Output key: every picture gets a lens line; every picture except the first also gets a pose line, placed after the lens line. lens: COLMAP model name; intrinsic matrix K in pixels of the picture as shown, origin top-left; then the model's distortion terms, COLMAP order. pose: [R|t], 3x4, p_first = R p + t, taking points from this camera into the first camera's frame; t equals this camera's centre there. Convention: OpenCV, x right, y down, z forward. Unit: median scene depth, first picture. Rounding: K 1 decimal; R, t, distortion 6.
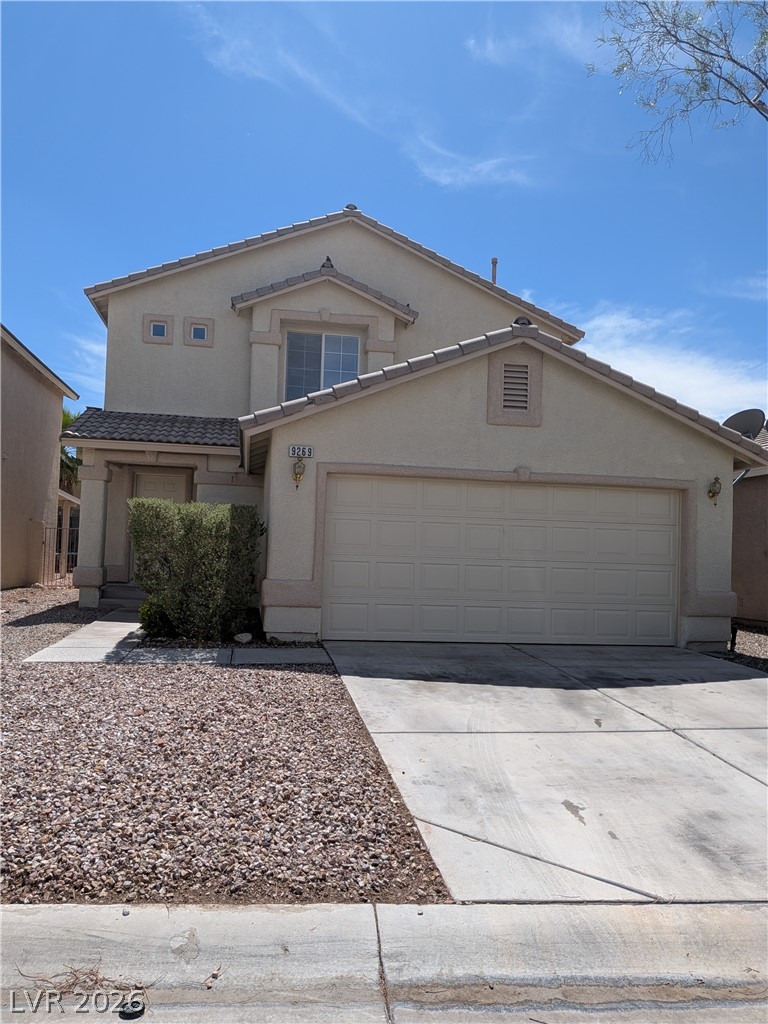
lens RADIAL K [[743.0, 0, 398.1], [0, 743.0, 539.7], [0, 0, 1]] dist [0.004328, -0.008236]
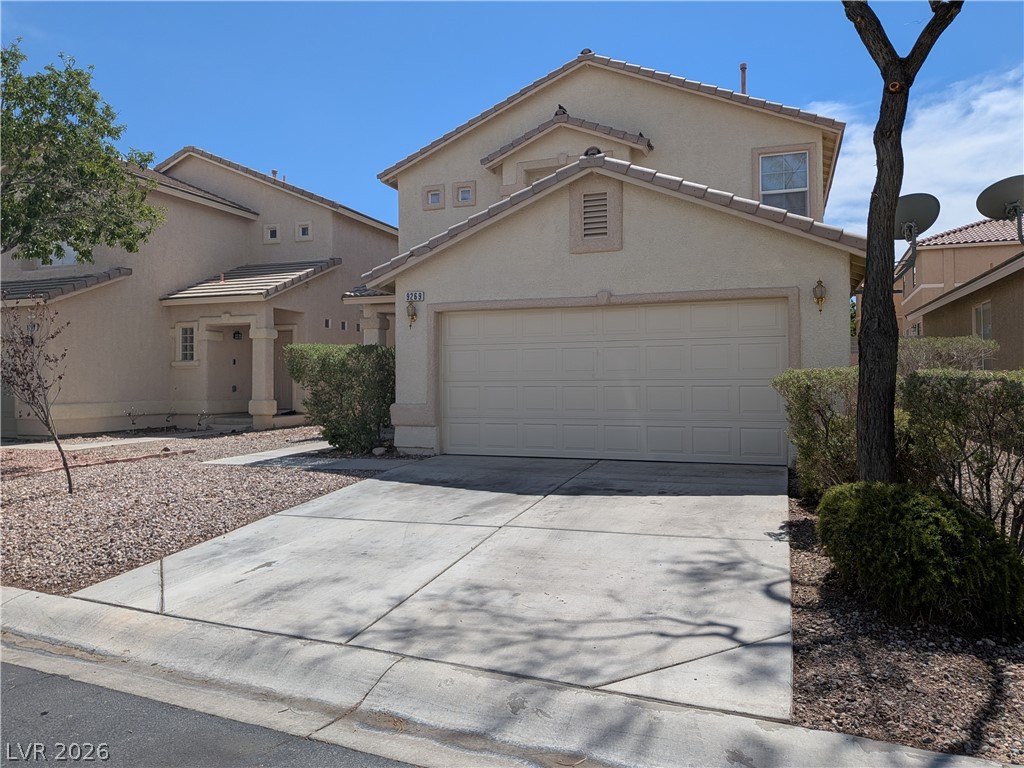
lens RADIAL K [[743.0, 0, 516.1], [0, 743.0, 381.9], [0, 0, 1]] dist [0.004328, -0.008236]
pose [[0.874085, -0.036766, -0.484380, 0.558731], [0.045016, 0.998972, 0.005407, 0.018769], [0.483683, -0.026530, 0.874841, 0.024139]]
